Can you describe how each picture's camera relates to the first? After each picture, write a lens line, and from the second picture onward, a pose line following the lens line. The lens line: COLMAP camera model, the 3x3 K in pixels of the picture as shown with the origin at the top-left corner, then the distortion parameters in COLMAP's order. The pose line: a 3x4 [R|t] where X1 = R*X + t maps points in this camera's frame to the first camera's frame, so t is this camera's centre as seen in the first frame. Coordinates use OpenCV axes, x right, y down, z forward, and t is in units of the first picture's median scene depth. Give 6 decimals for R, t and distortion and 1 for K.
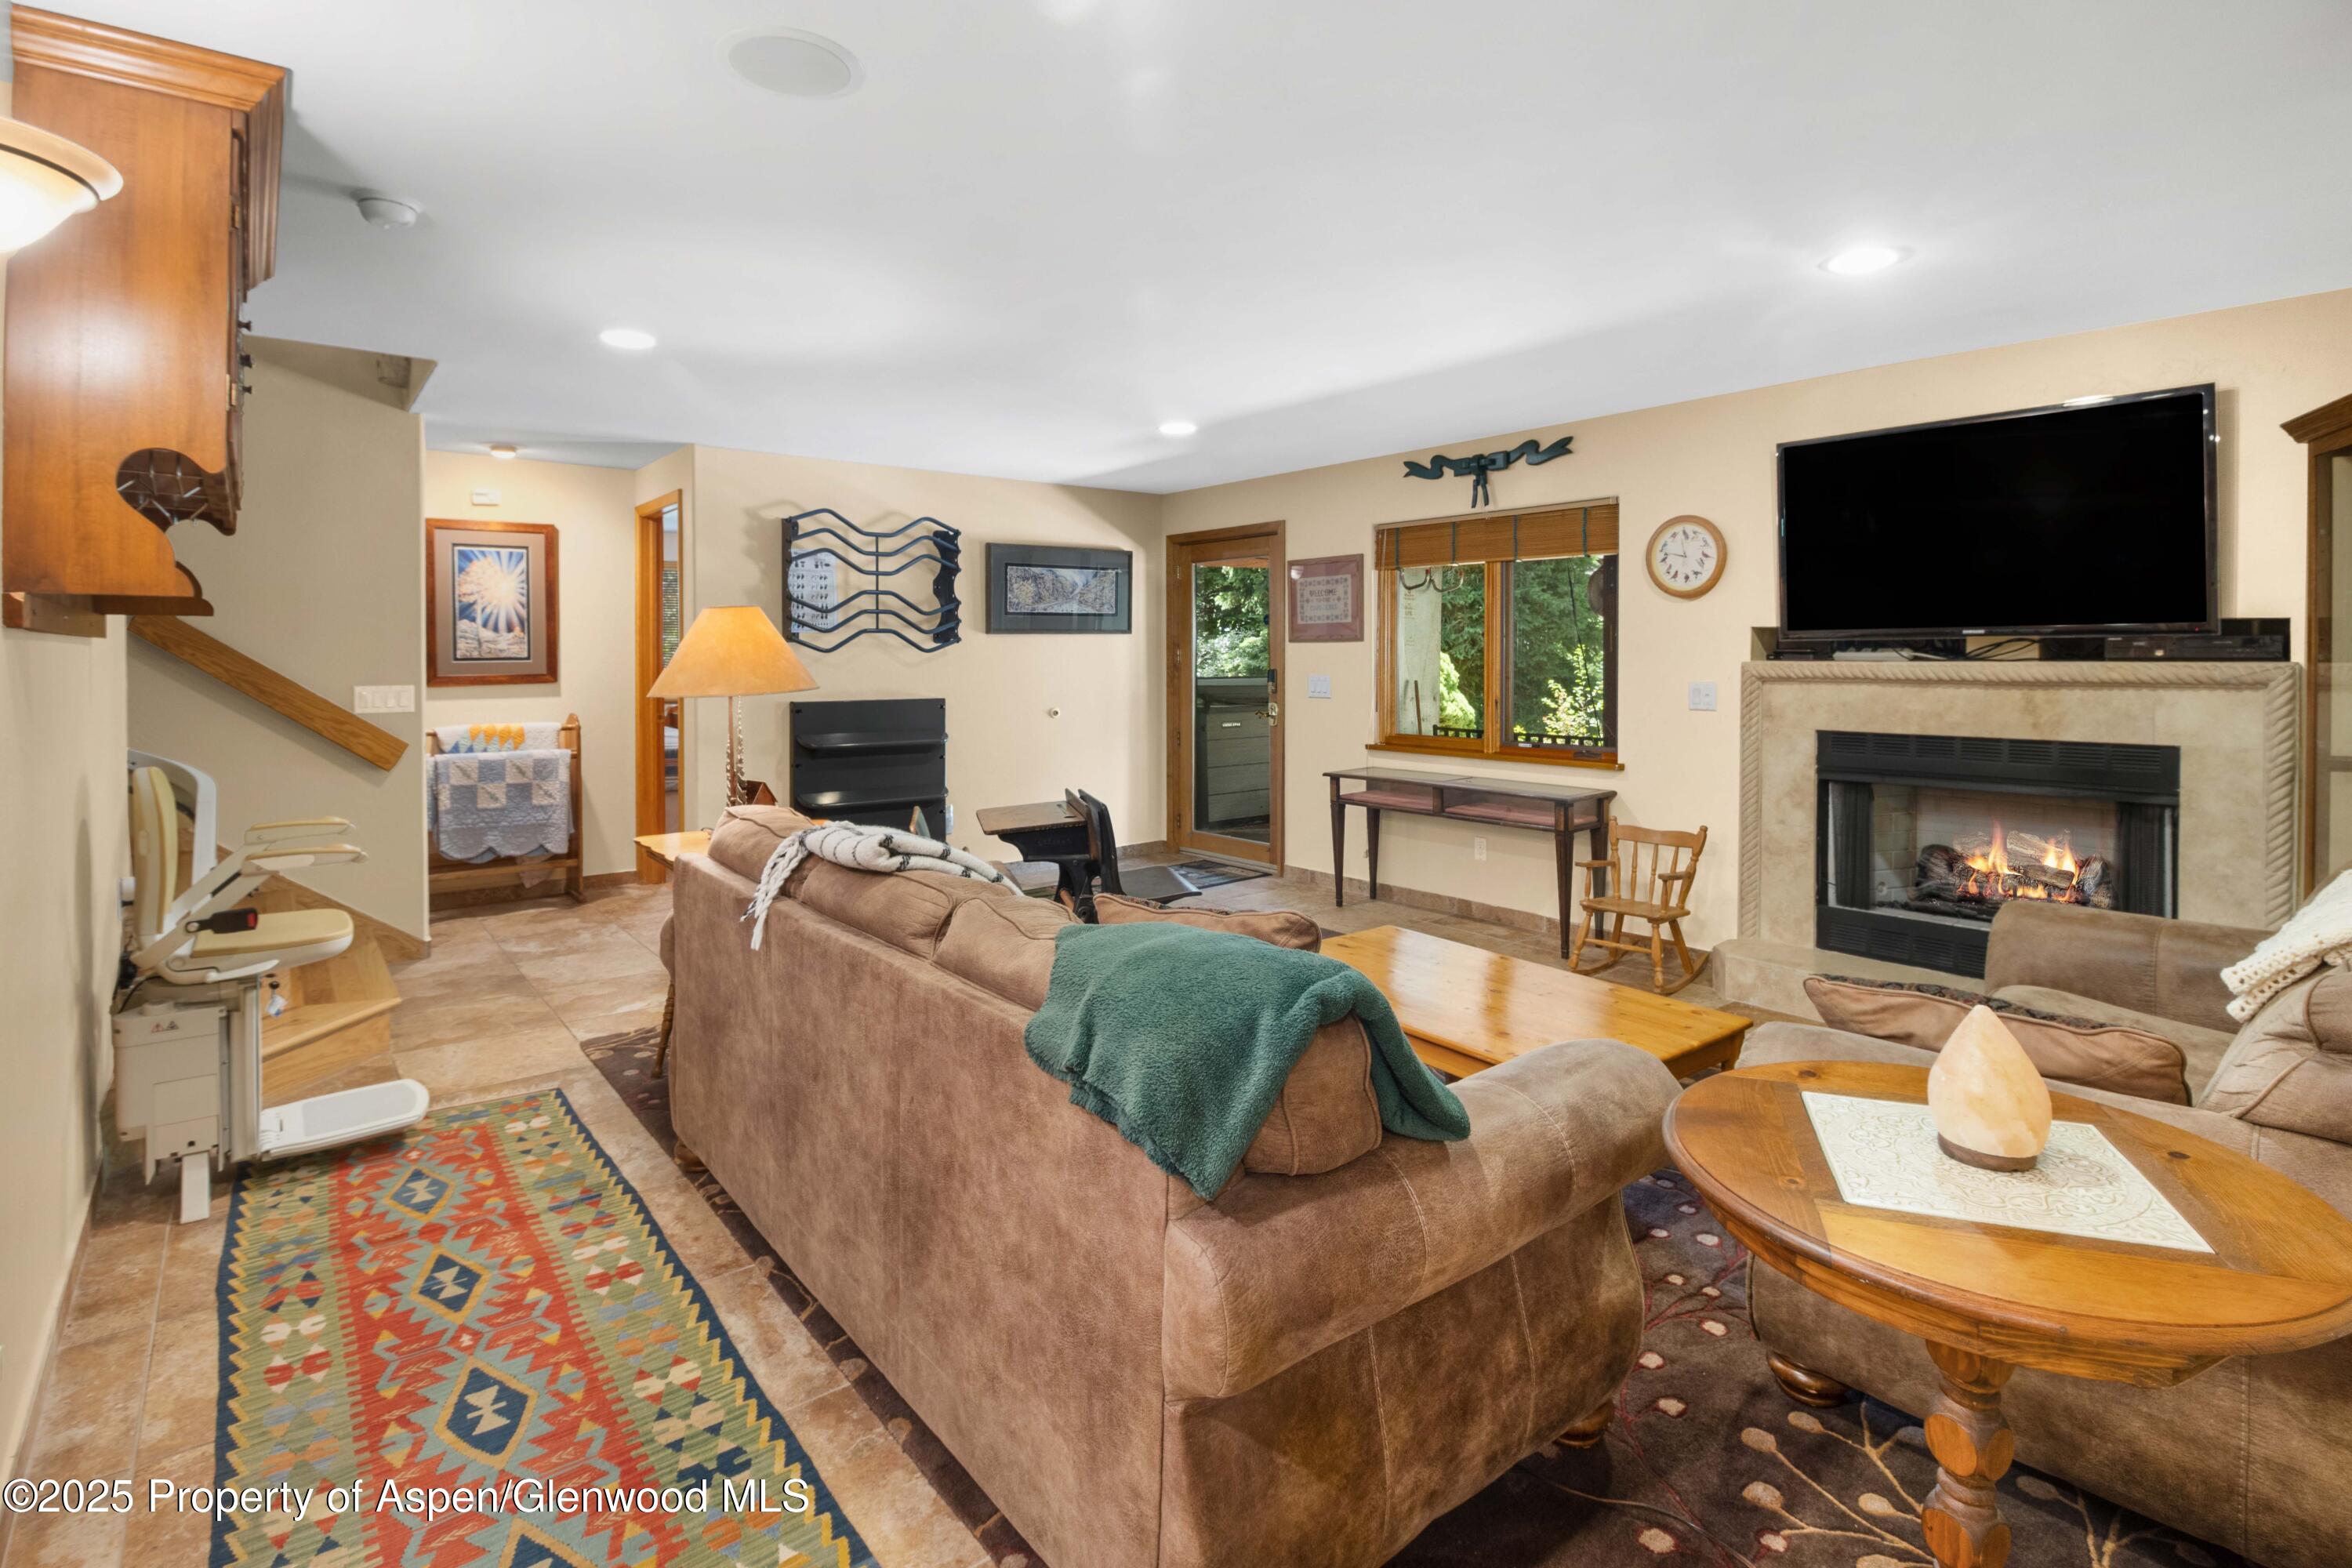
lens RADIAL K [[1132.8, 0, 1155.3], [0, 1132.8, 647.9], [0, 0, 1]] dist [-0.013769, -0.001787]
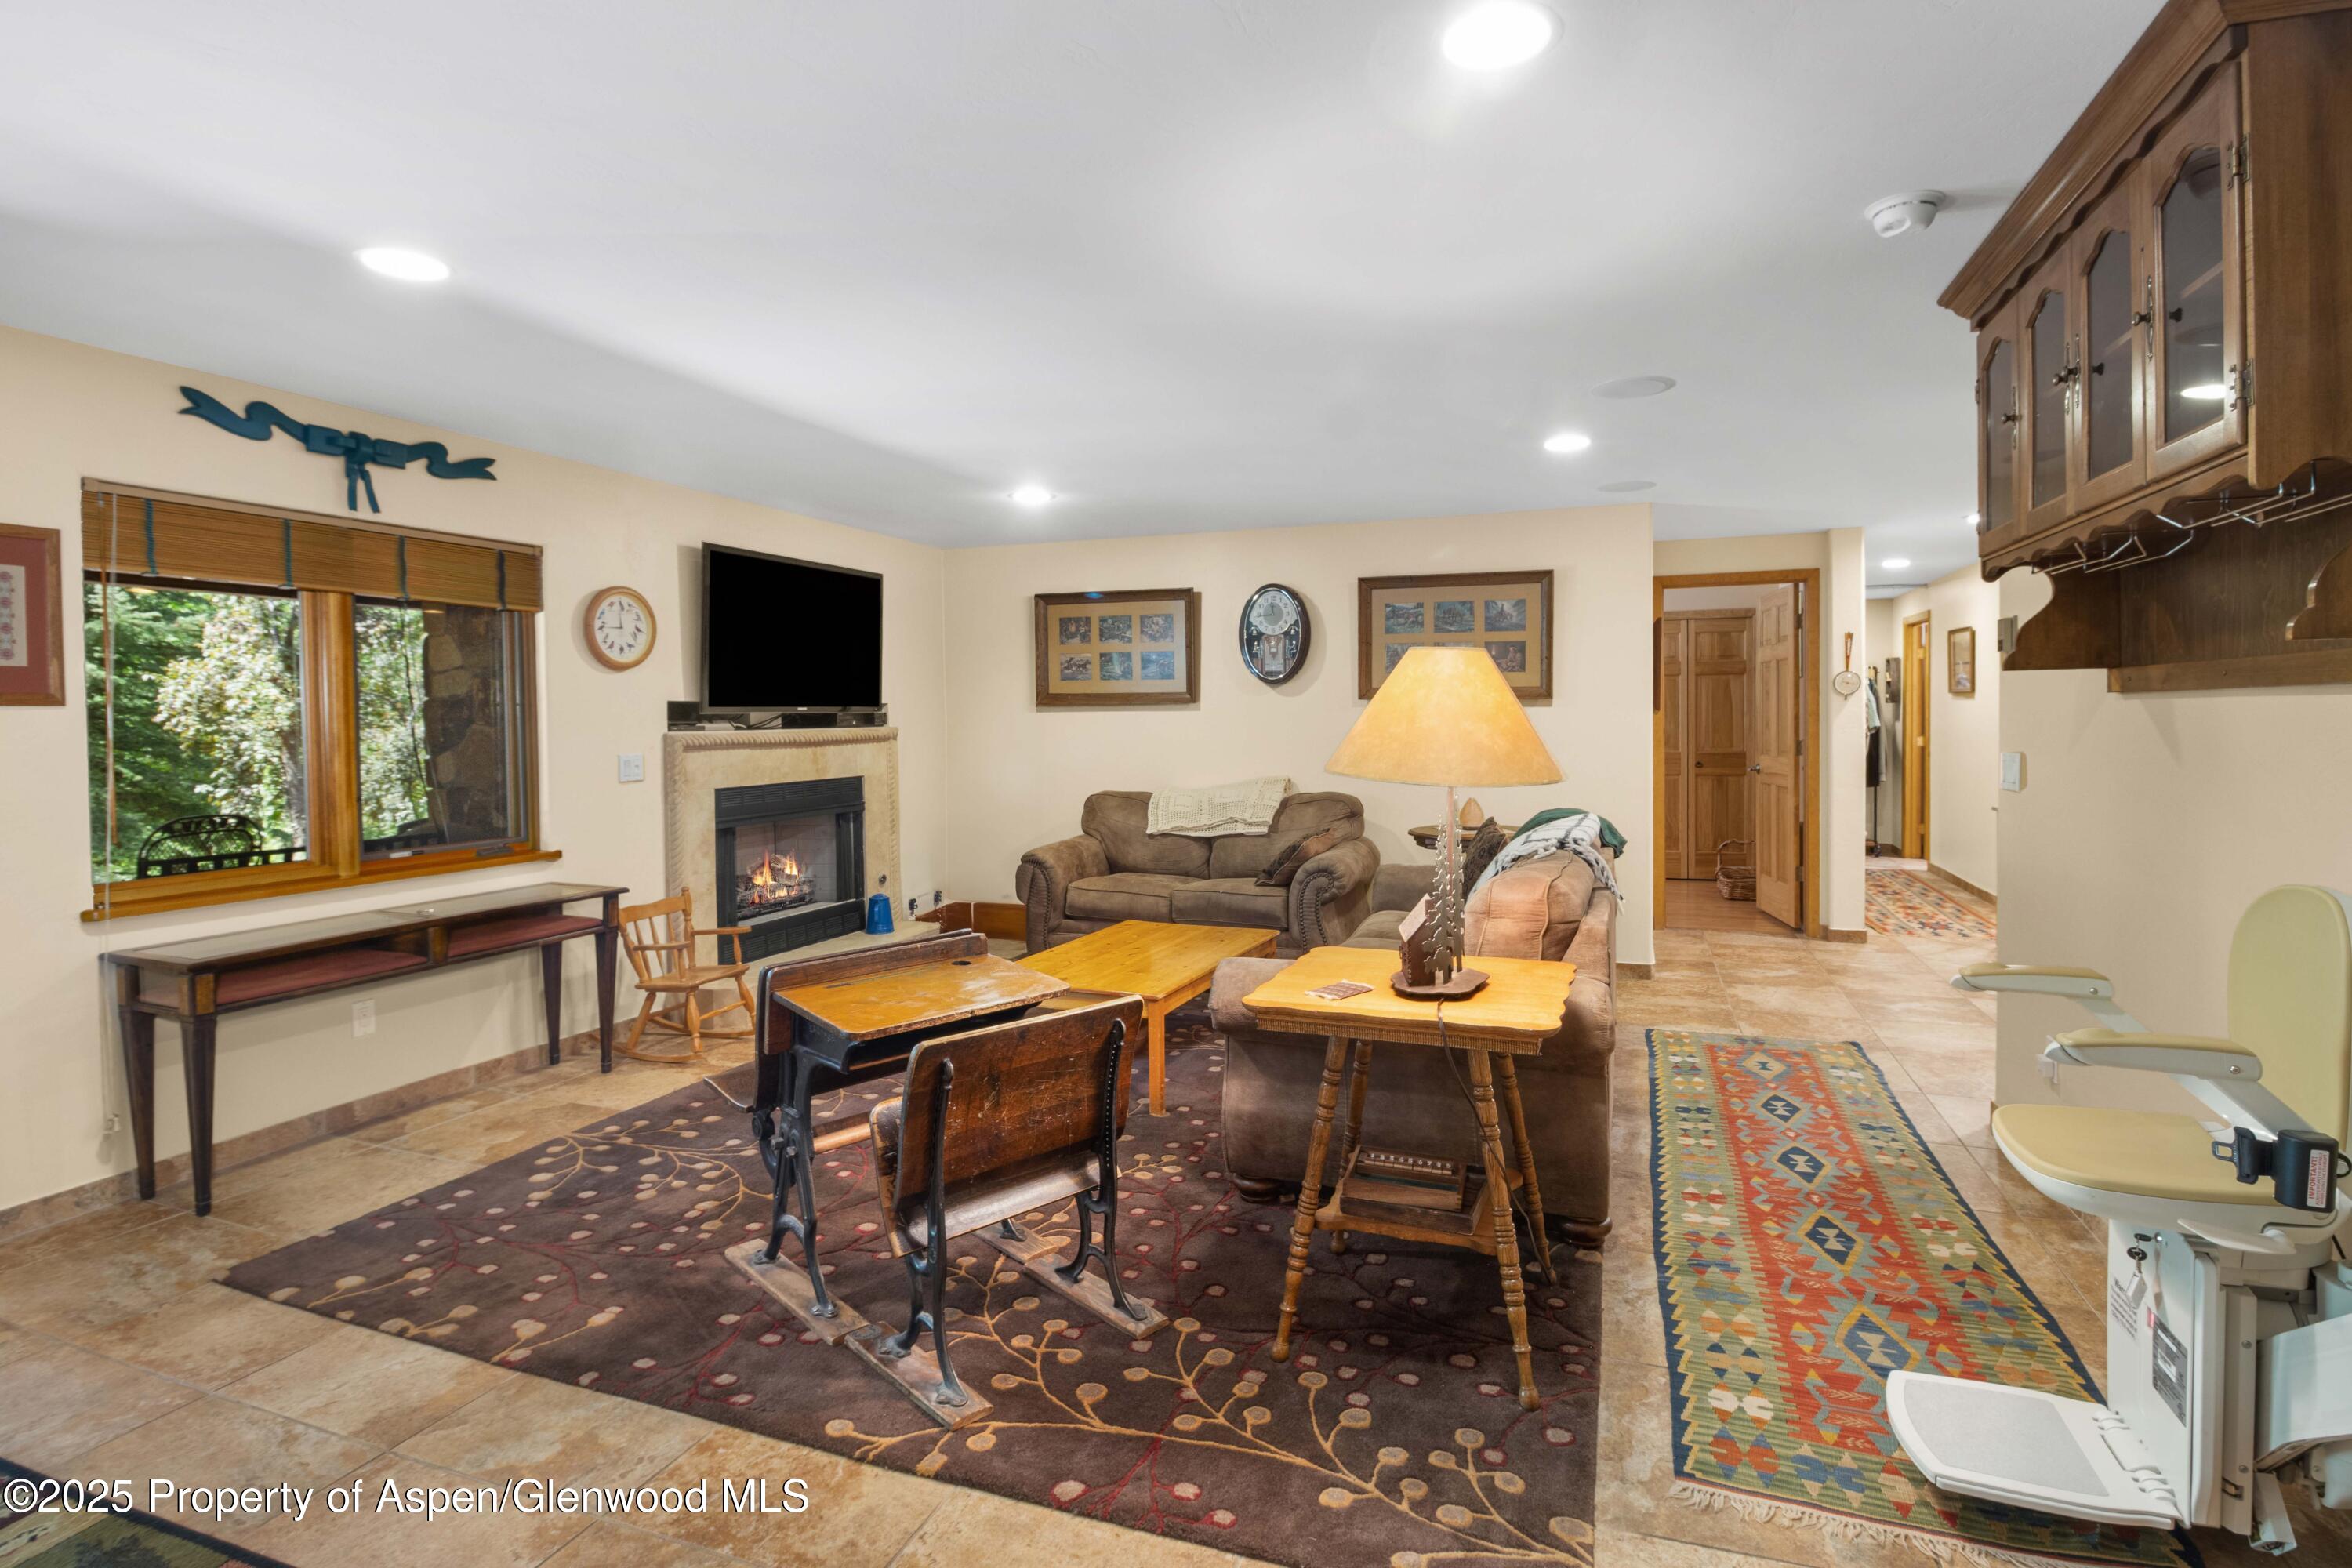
lens RADIAL K [[1132.8, 0, 1198.4], [0, 1132.8, 742.0], [0, 0, 1]] dist [-0.013769, -0.001787]
pose [[-0.520899, -0.010445, 0.853554, -1.025937], [0.007472, 0.999831, 0.016795, 0.010178], [-0.853585, 0.015127, -0.520733, 1.735741]]
